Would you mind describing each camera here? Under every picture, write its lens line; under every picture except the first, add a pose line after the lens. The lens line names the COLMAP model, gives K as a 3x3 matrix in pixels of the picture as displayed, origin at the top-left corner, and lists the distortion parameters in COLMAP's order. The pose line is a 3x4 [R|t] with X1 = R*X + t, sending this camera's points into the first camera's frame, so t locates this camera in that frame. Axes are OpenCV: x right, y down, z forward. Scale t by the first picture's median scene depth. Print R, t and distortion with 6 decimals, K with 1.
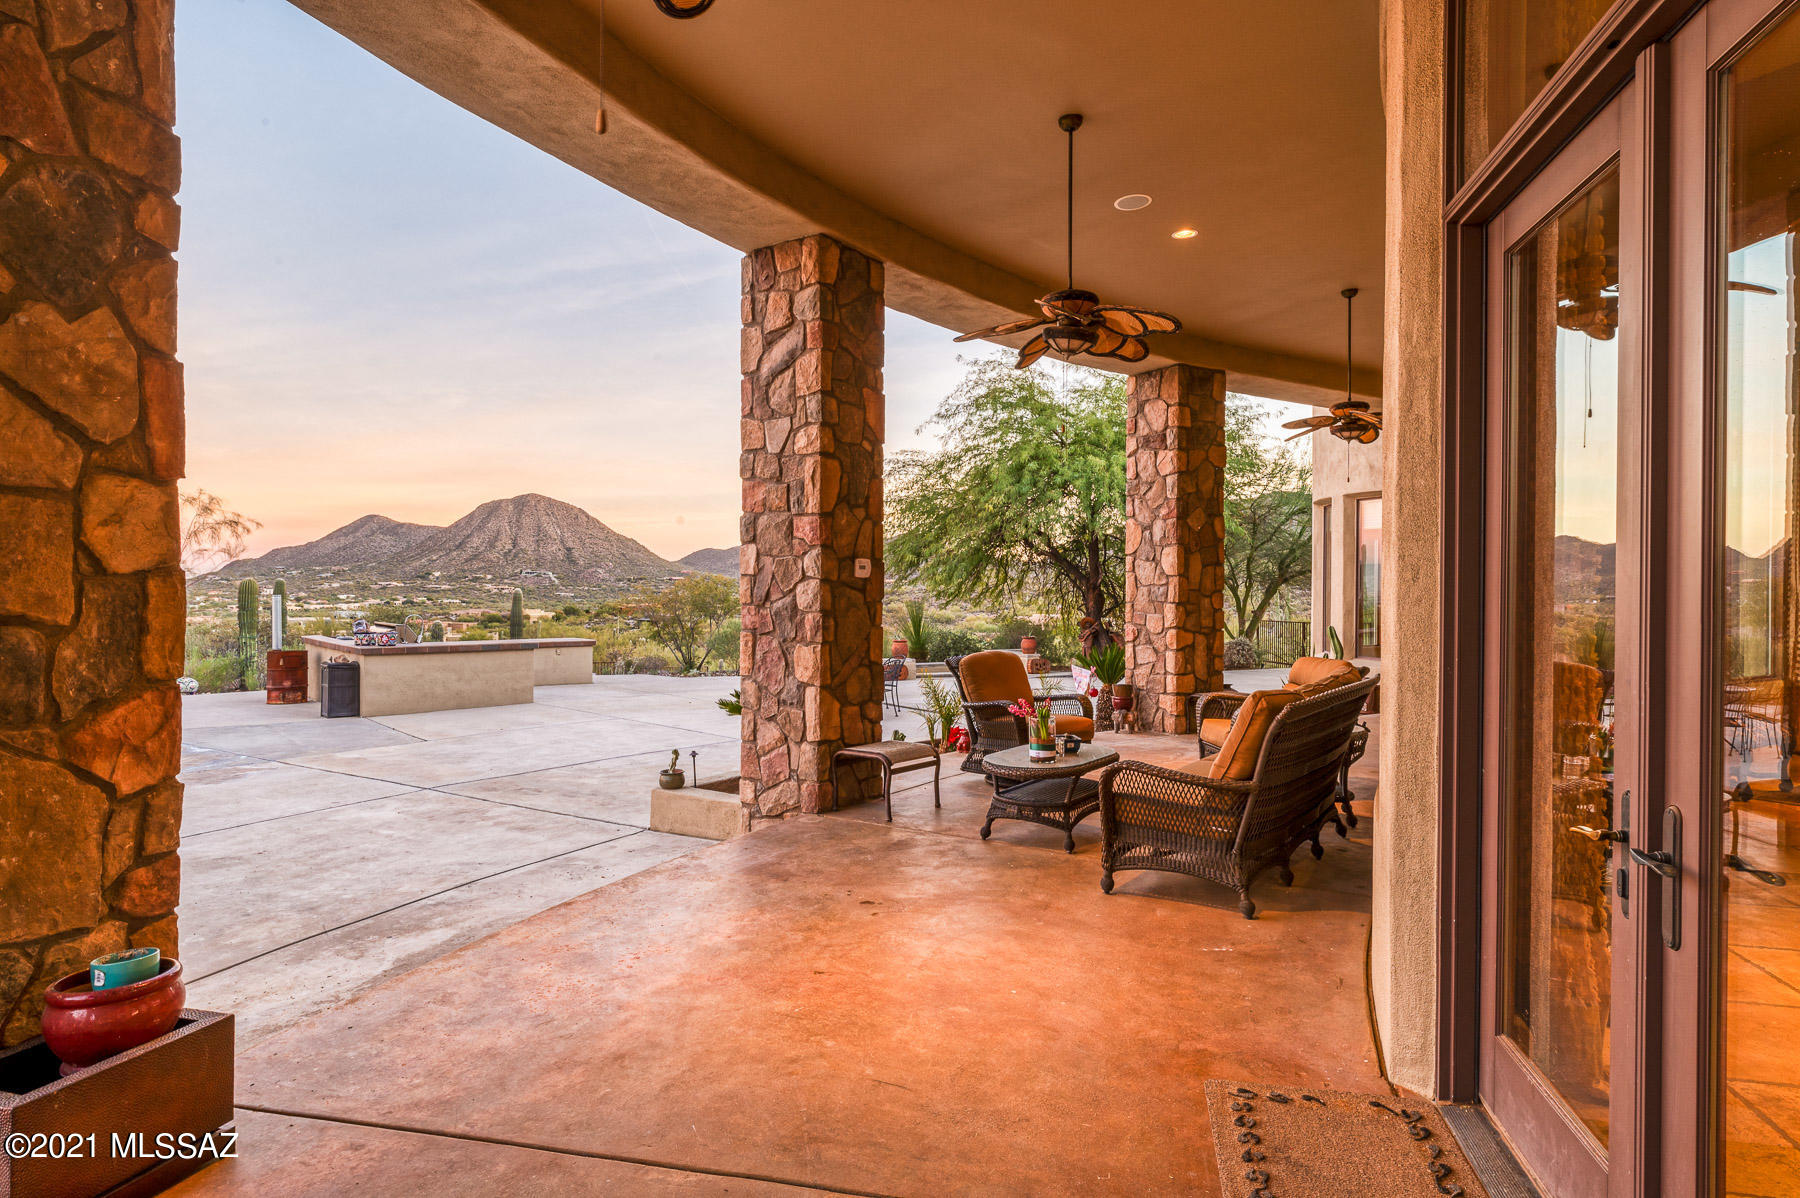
lens RADIAL K [[967.3, 0, 897.7], [0, 967.3, 592.8], [0, 0, 1]] dist [-0.002543, 0.001302]
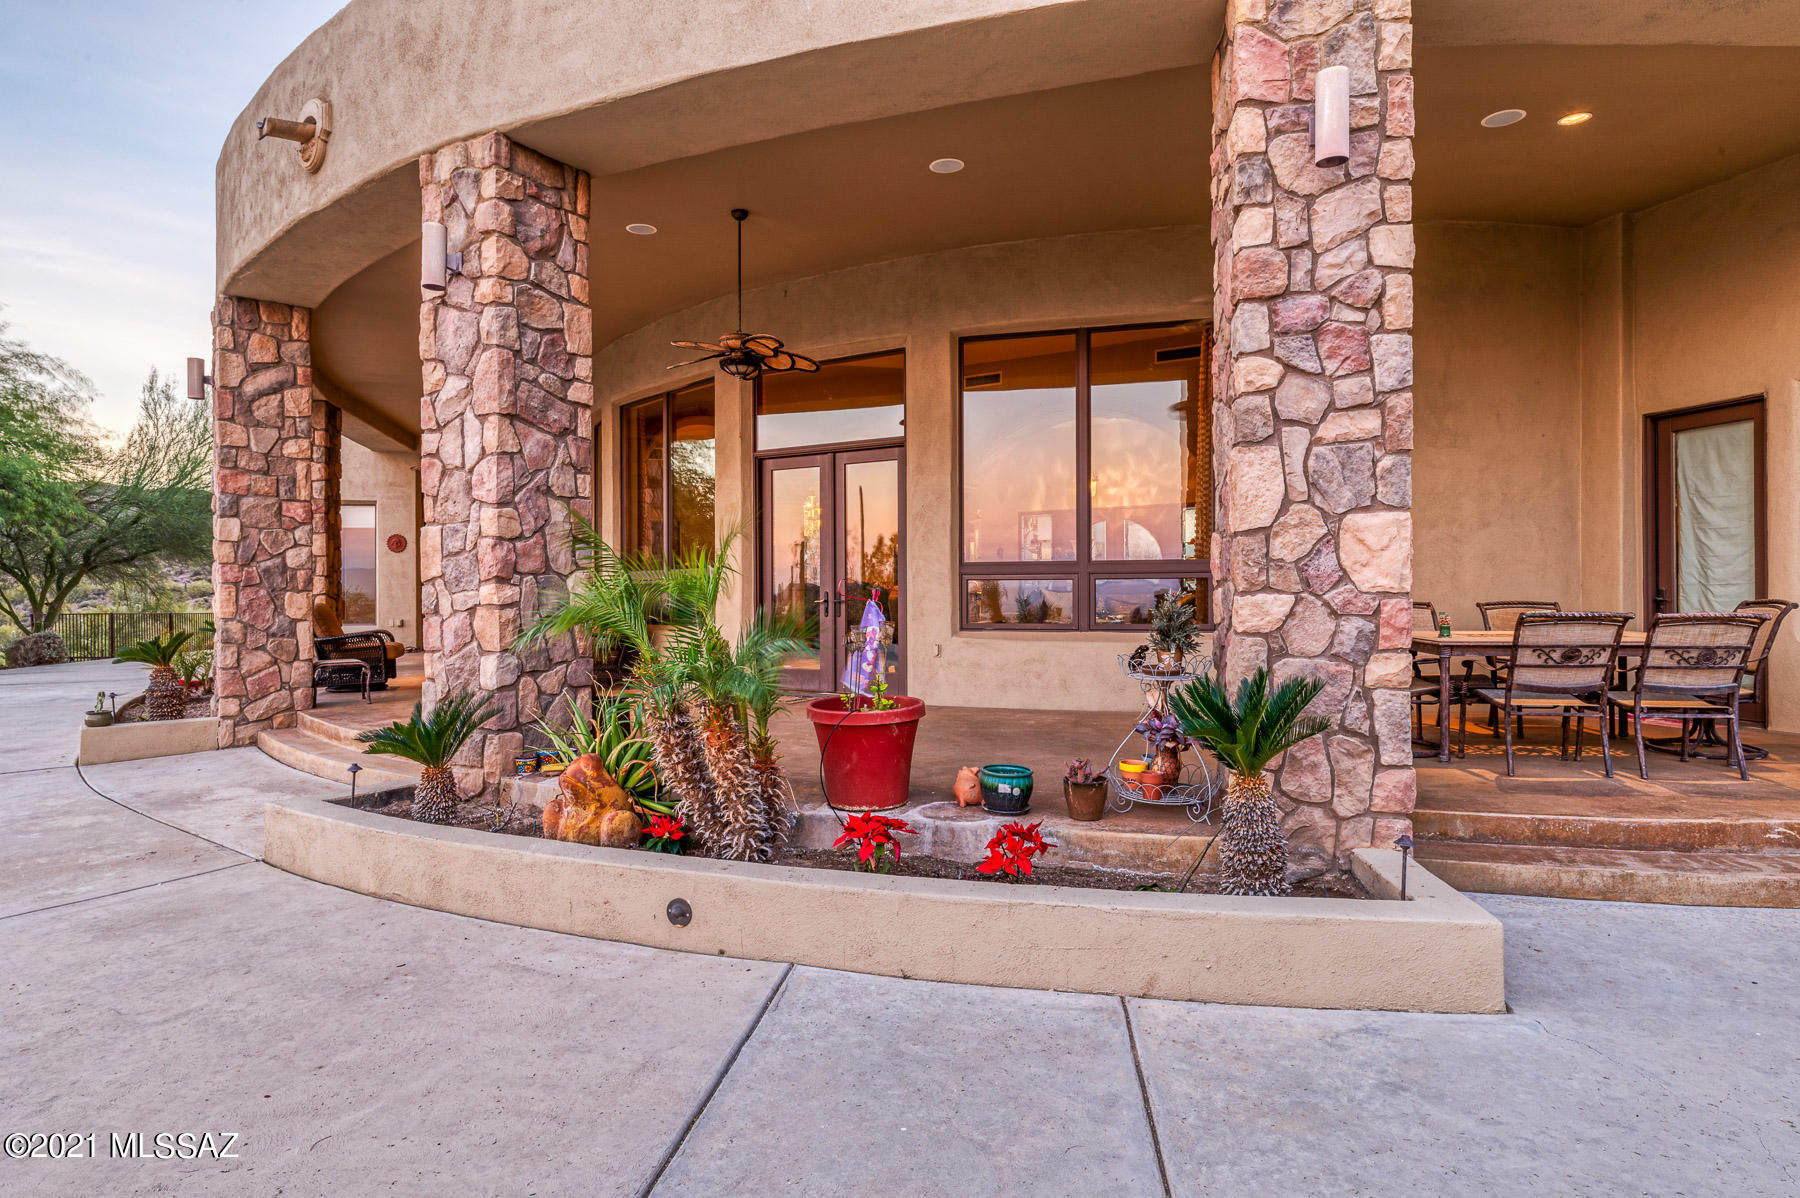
lens RADIAL K [[967.3, 0, 900.2], [0, 967.3, 594.3], [0, 0, 1]] dist [-0.002543, 0.001302]
pose [[0.291717, -0.007193, 0.956478, -1.169038], [0.010040, 0.999940, 0.004457, 0.058005], [-0.956452, 0.008303, 0.291771, -0.256432]]
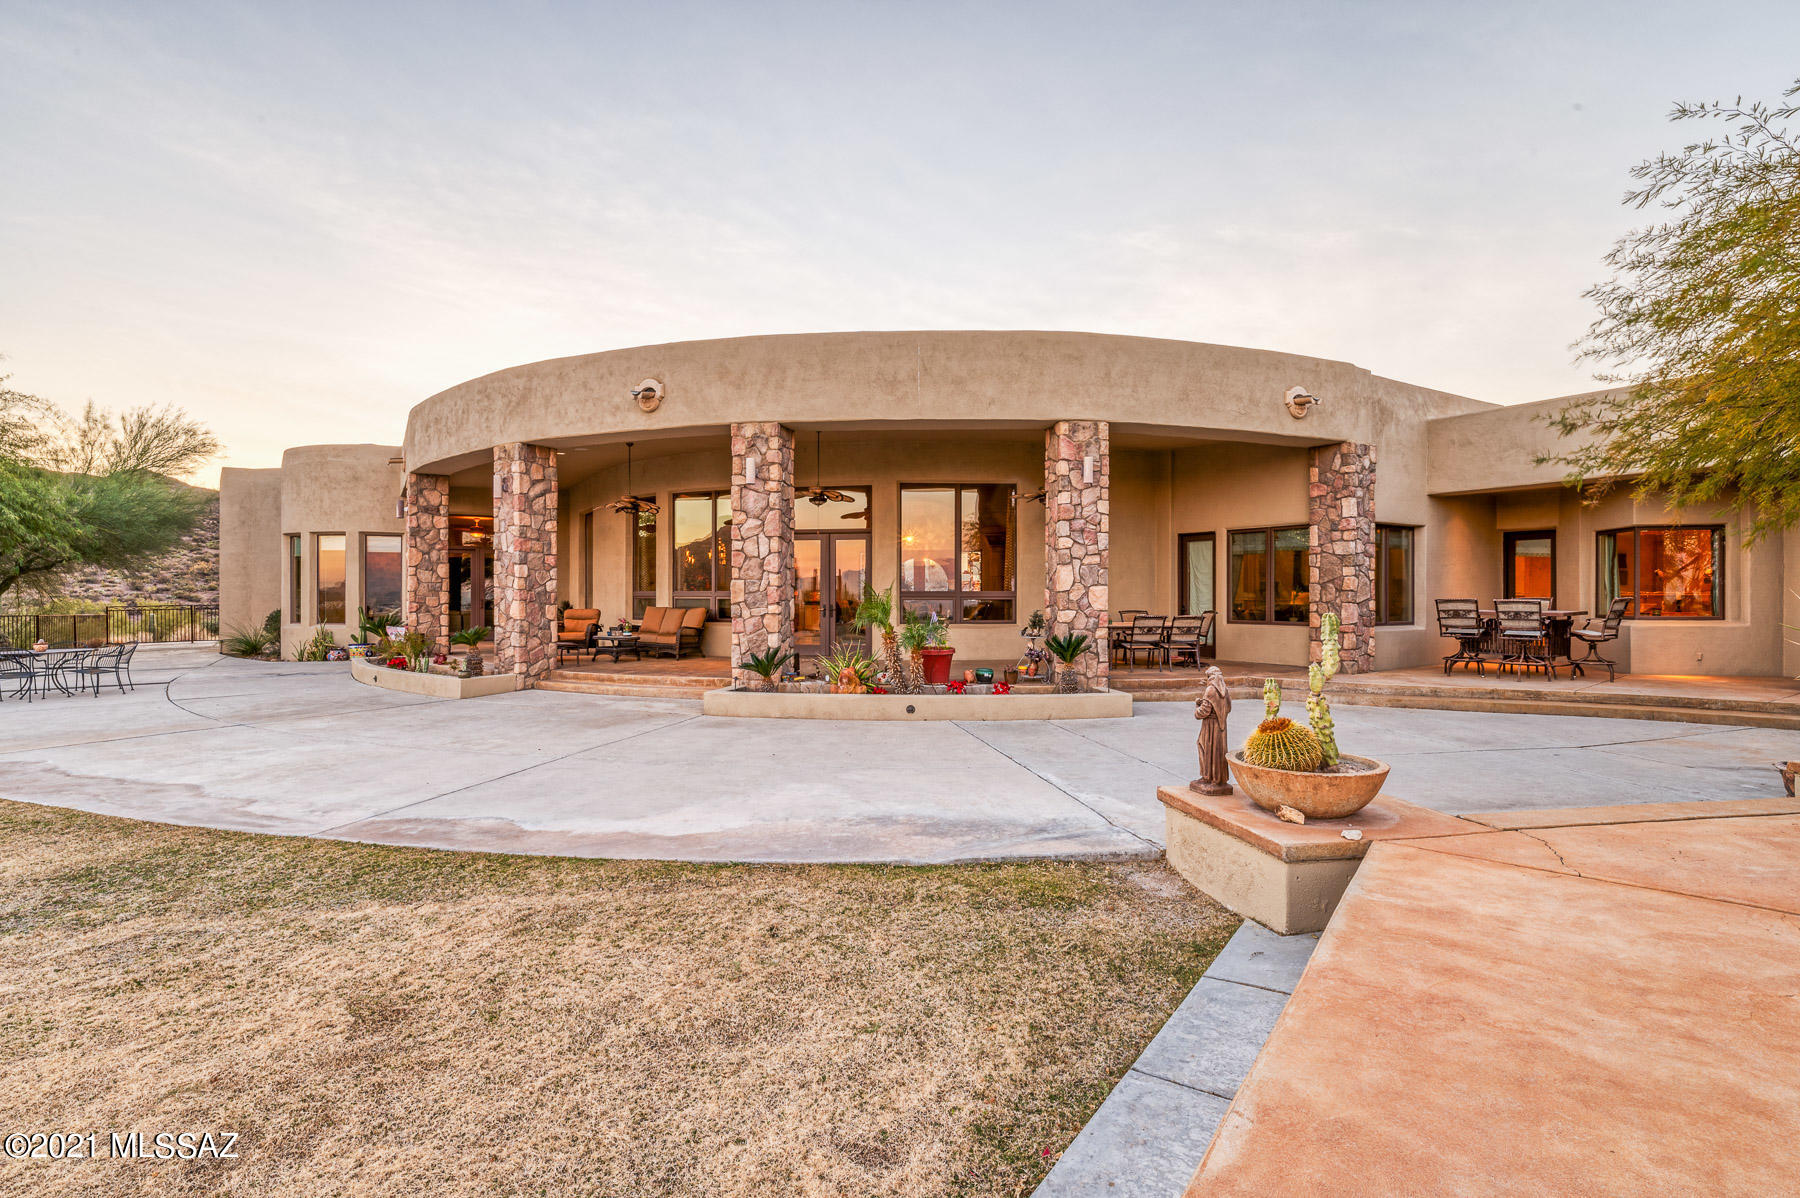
lens RADIAL K [[867.9, 0, 901.5], [0, 867.9, 595.9], [0, 0, 1]] dist [-0.000004, -0.000479]
pose [[-0.019318, -0.006905, 0.999790, -2.383611], [0.003407, 0.999970, 0.006972, 0.016028], [-0.999808, 0.003541, -0.019293, 0.103562]]
